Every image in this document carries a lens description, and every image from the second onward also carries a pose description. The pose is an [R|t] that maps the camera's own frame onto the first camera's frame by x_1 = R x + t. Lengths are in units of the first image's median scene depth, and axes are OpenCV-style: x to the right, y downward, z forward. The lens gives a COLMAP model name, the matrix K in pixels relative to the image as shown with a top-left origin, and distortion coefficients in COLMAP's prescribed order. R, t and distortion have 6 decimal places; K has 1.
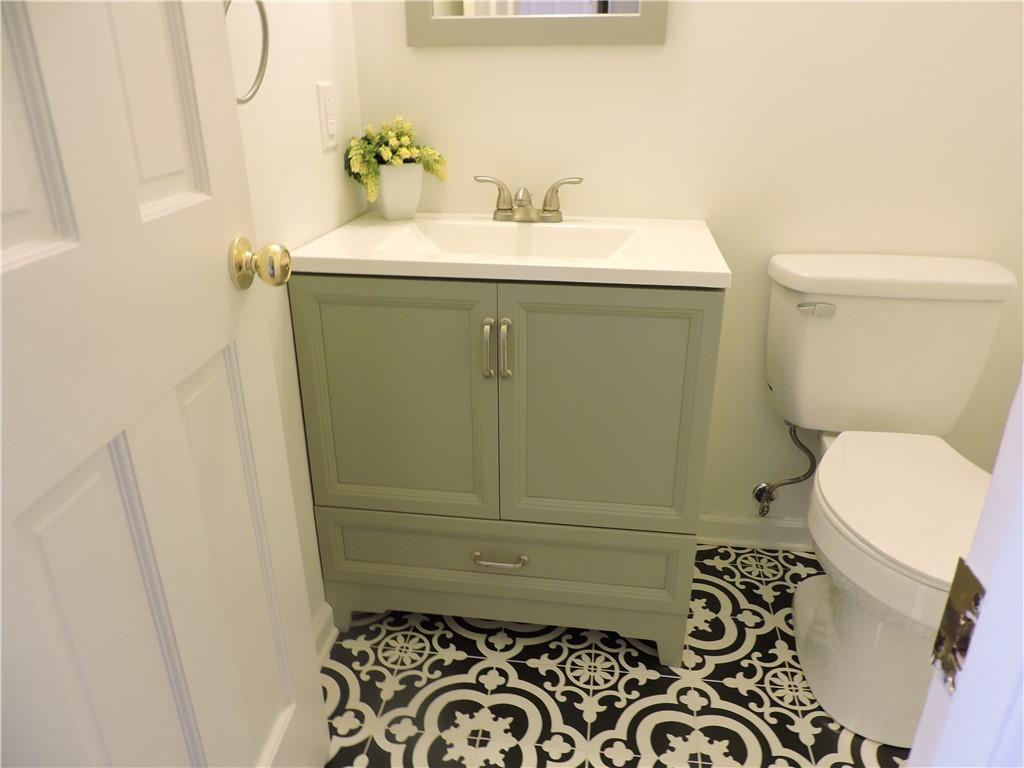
lens RADIAL K [[751.6, 0, 512.0], [0, 751.6, 384.0], [0, 0, 1]] dist [-0.010173, 0.006187]
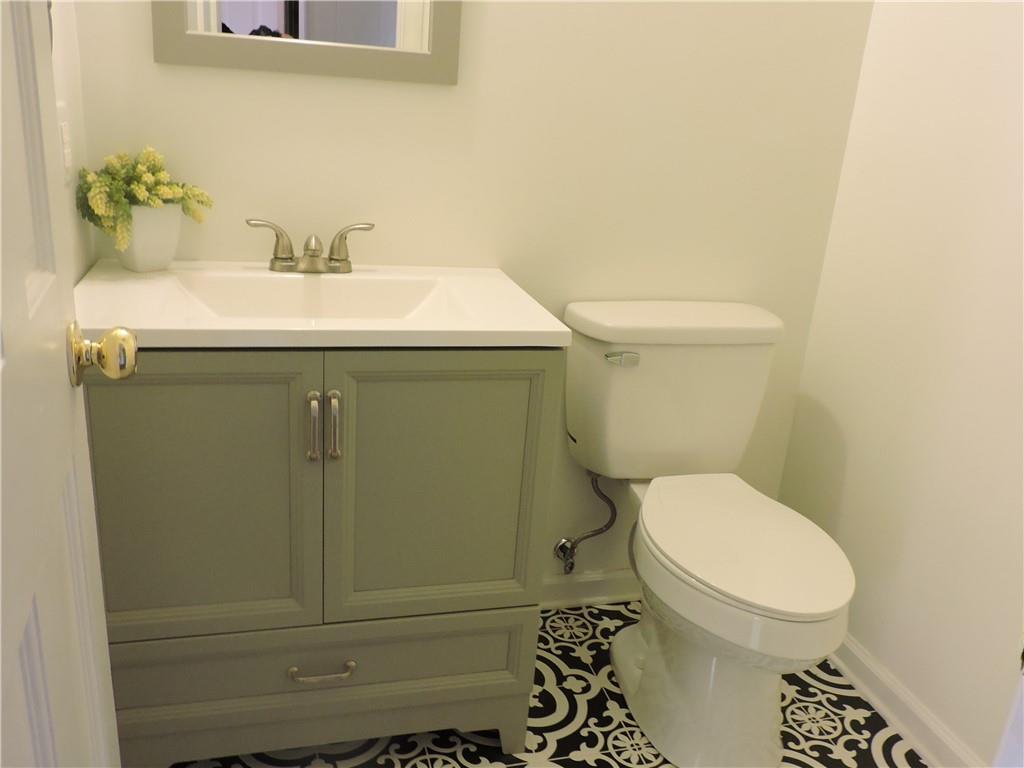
lens RADIAL K [[894.8, 0, 512.0], [0, 894.8, 384.0], [0, 0, 1]] dist [0.000365, 0.003574]
pose [[0.912253, -0.061725, 0.404950, -0.200296], [0.081235, 0.996208, -0.031156, -0.038508], [-0.401491, 0.061318, 0.913808, -0.025421]]
